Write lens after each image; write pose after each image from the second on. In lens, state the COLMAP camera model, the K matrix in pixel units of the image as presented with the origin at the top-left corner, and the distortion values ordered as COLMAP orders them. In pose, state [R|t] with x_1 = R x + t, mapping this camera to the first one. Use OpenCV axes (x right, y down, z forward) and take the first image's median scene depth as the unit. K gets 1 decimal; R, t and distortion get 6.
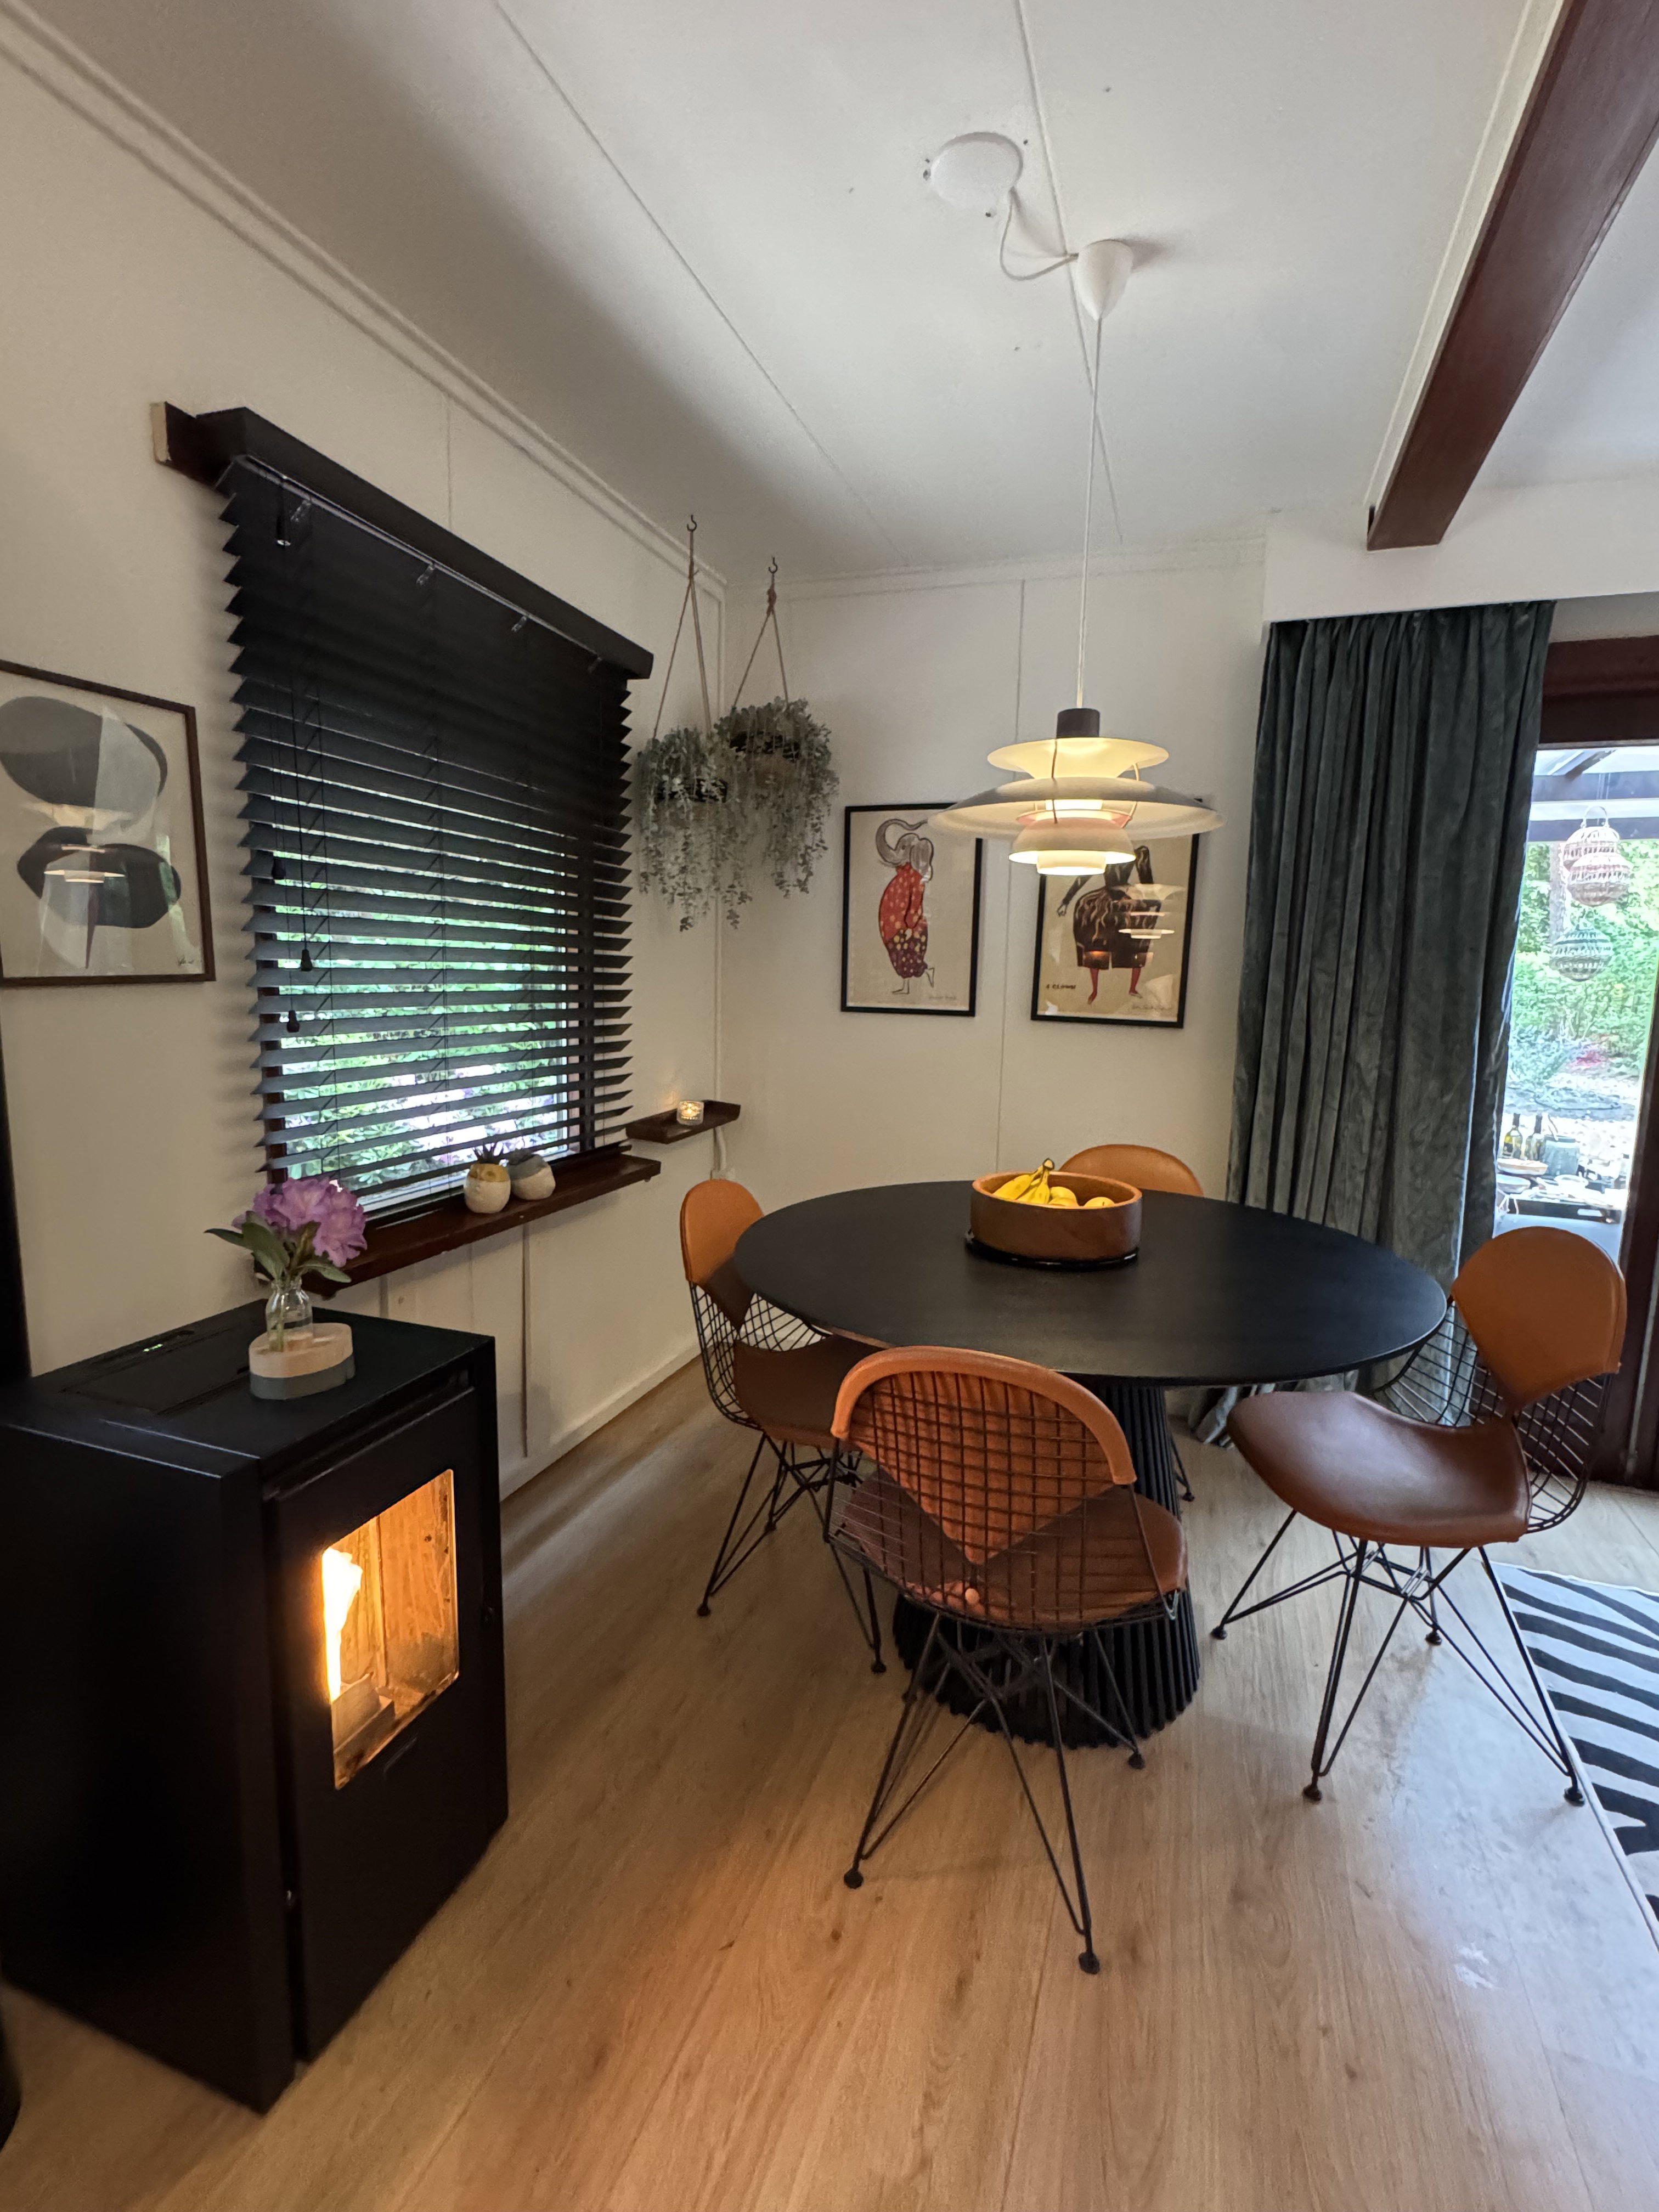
lens RADIAL K [[1003.4, 0, 829.5], [0, 1003.4, 1106.0], [0, 0, 1]] dist [-0.009746, -0.000363]
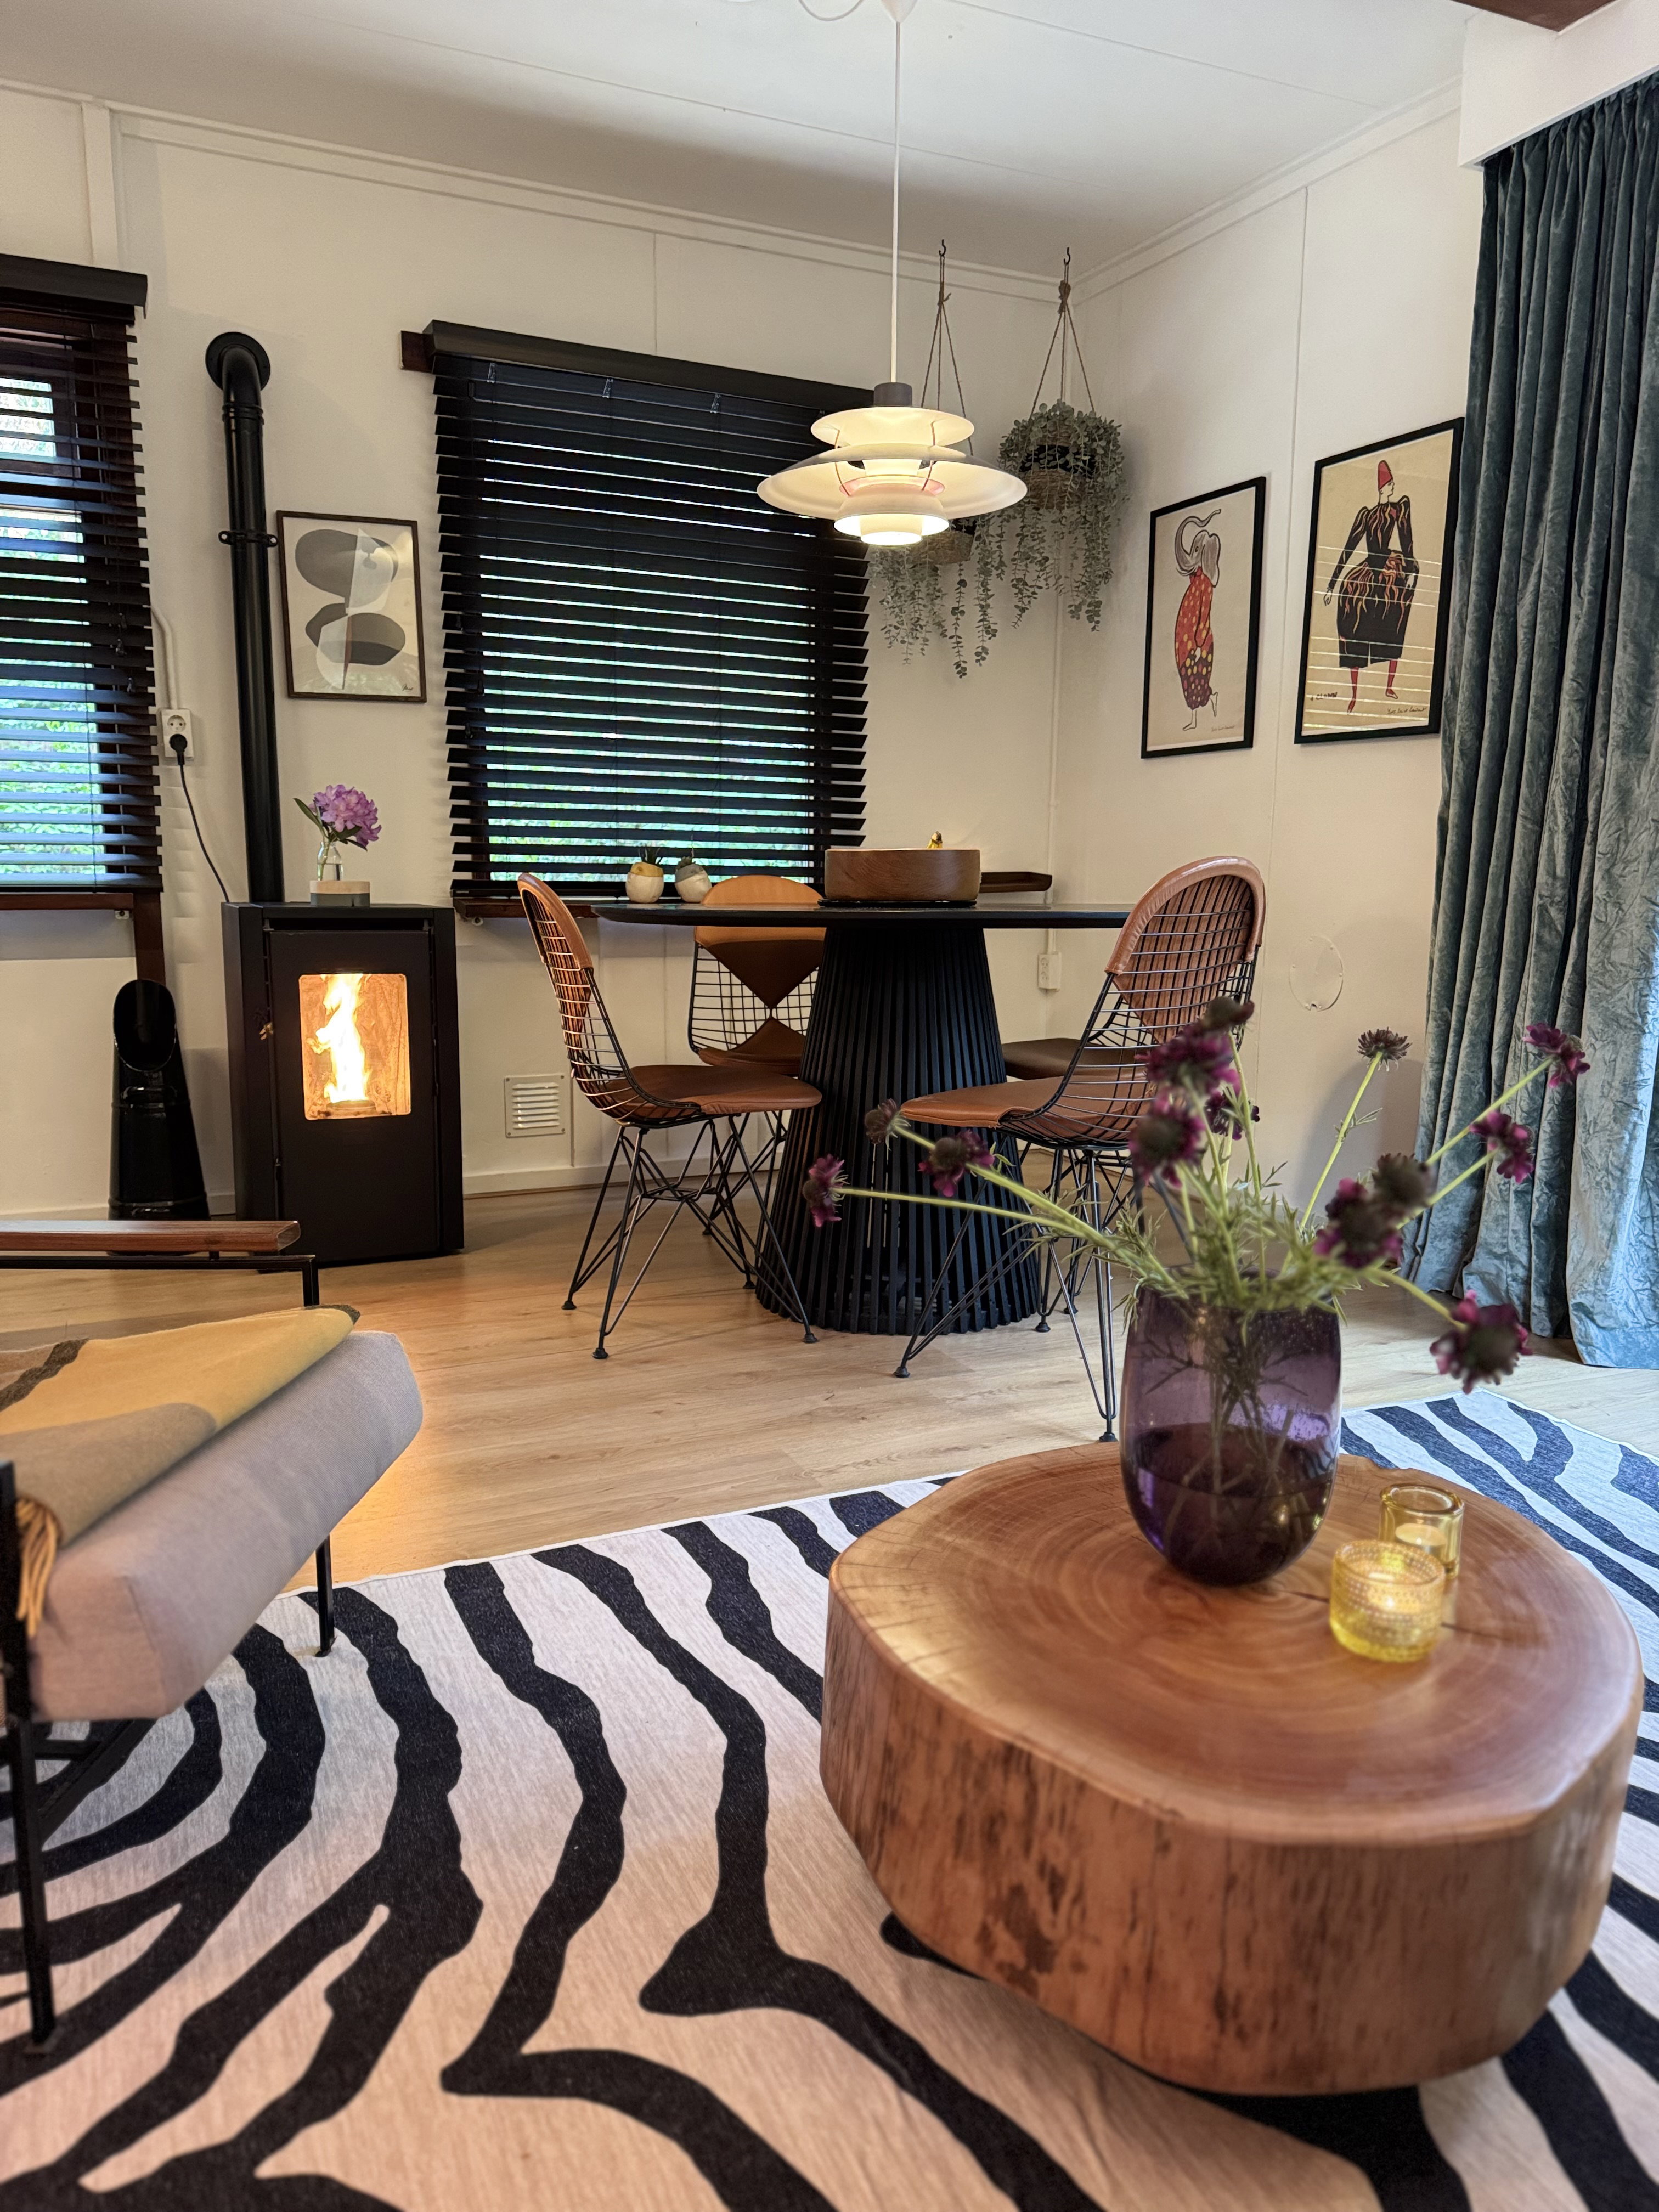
lens RADIAL K [[1560.3, 0, 829.5], [0, 1560.3, 1106.0], [0, 0, 1]] dist [0.079679, -0.093761]
pose [[0.703860, 0.091960, -0.704361, 0.868223], [-0.088805, 0.995197, 0.041189, 0.186249], [0.704766, 0.033559, 0.708646, -0.140266]]
